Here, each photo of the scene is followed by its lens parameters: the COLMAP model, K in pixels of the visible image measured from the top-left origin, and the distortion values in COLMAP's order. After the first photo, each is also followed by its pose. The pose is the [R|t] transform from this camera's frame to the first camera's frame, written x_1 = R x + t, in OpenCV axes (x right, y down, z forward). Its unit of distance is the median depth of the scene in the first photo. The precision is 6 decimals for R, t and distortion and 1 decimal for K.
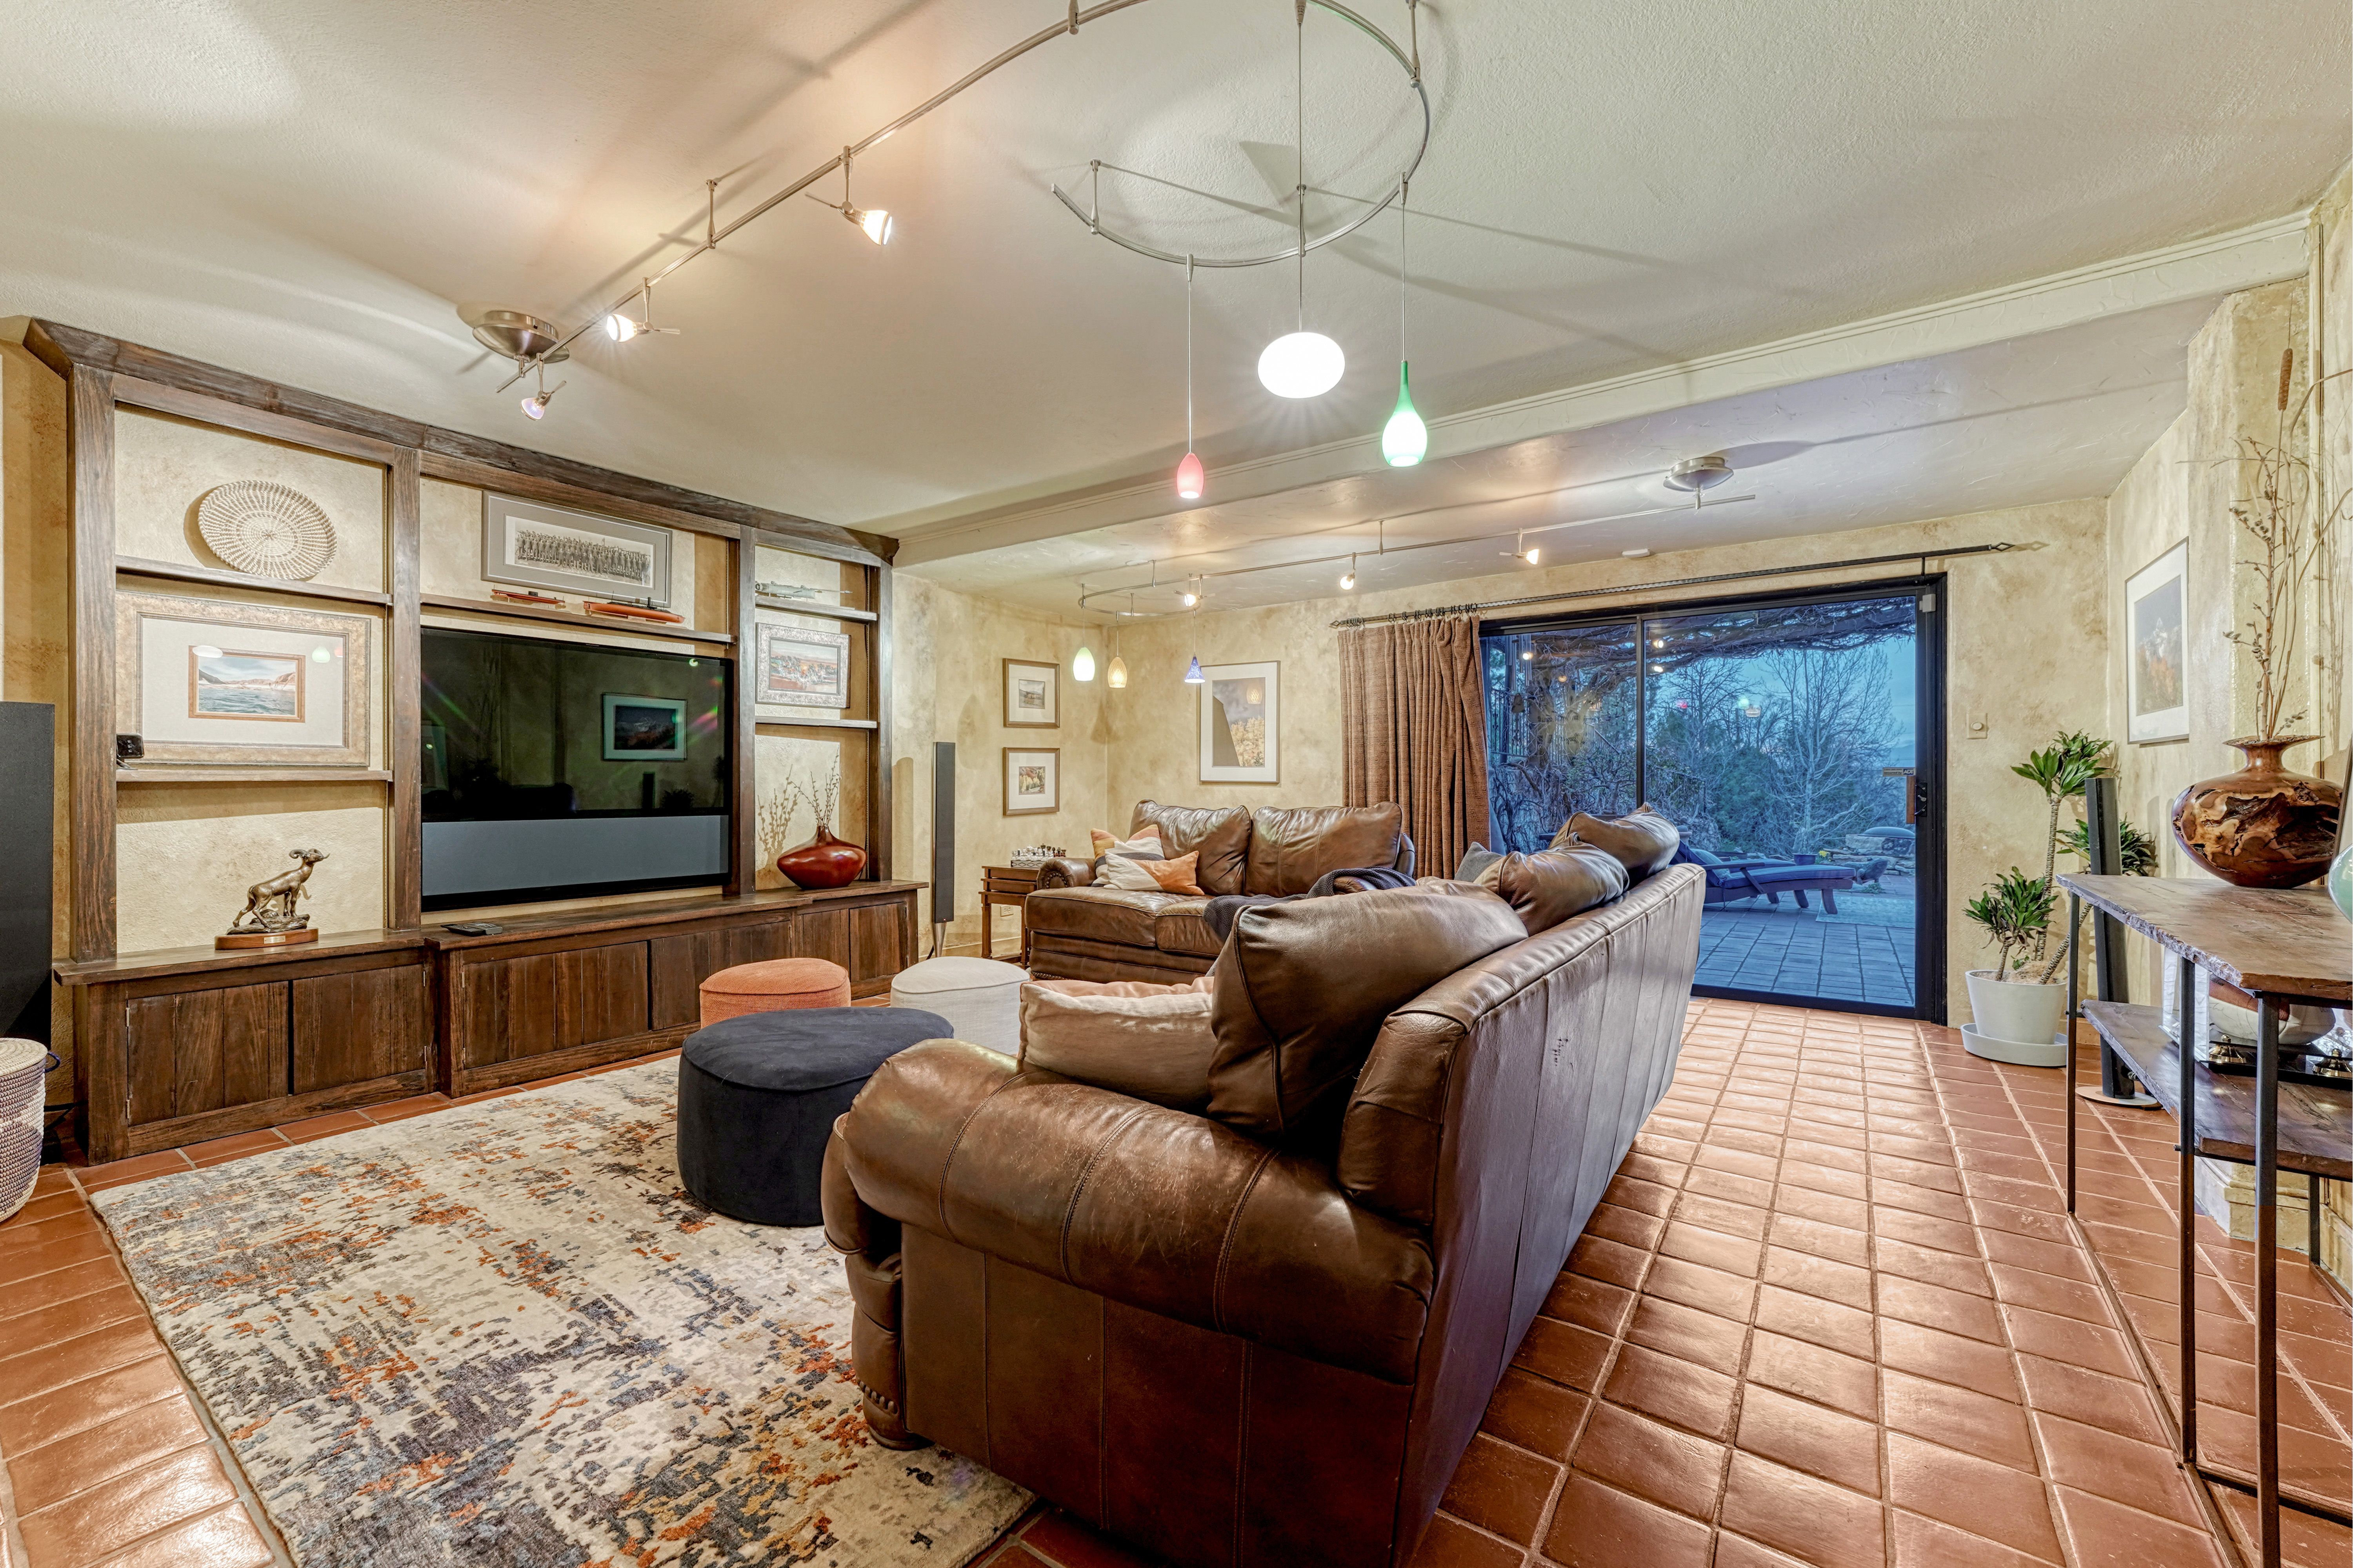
lens RADIAL K [[954.7, 0, 1193.7], [0, 954.7, 778.9], [0, 0, 1]] dist [-0.004596, 0.001793]
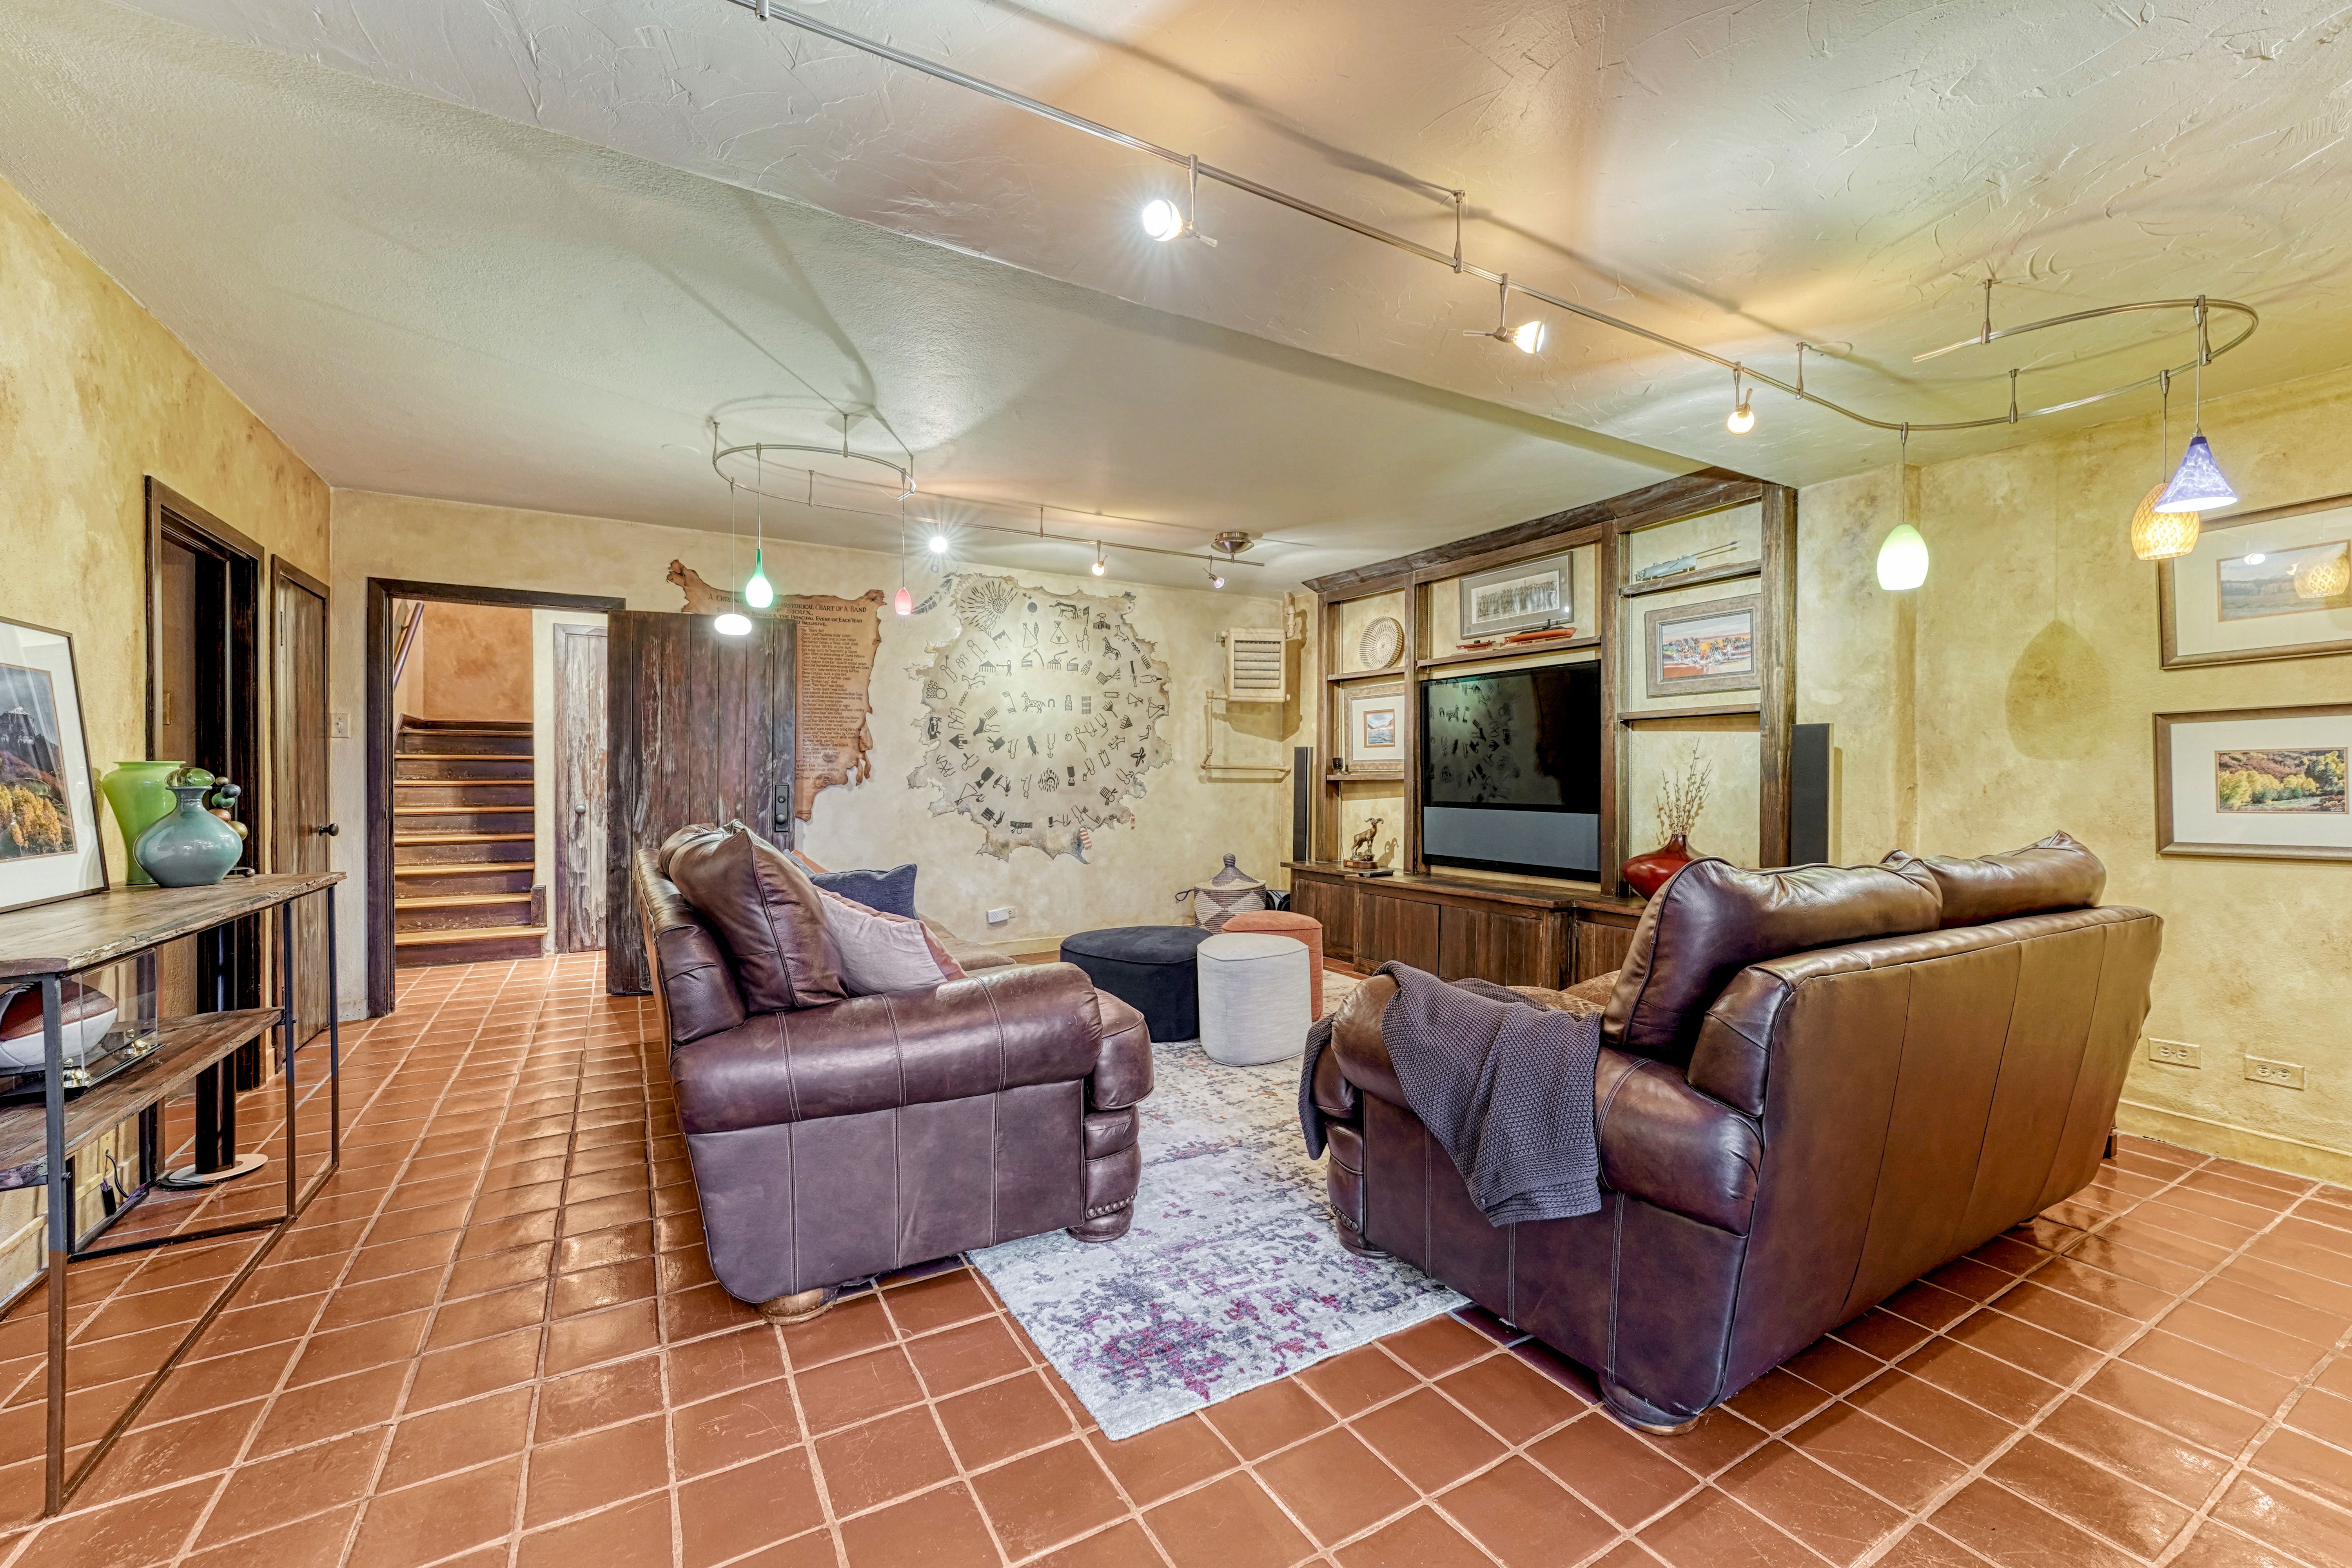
lens RADIAL K [[954.3, 0, 1160.7], [0, 954.3, 775.8], [0, 0, 1]] dist [-0.004596, 0.001793]
pose [[-0.439613, 0.002291, -0.898184, 0.683139], [0.006479, 0.999979, -0.000620, -0.006272], [0.898164, -0.006091, -0.439618, 1.127089]]
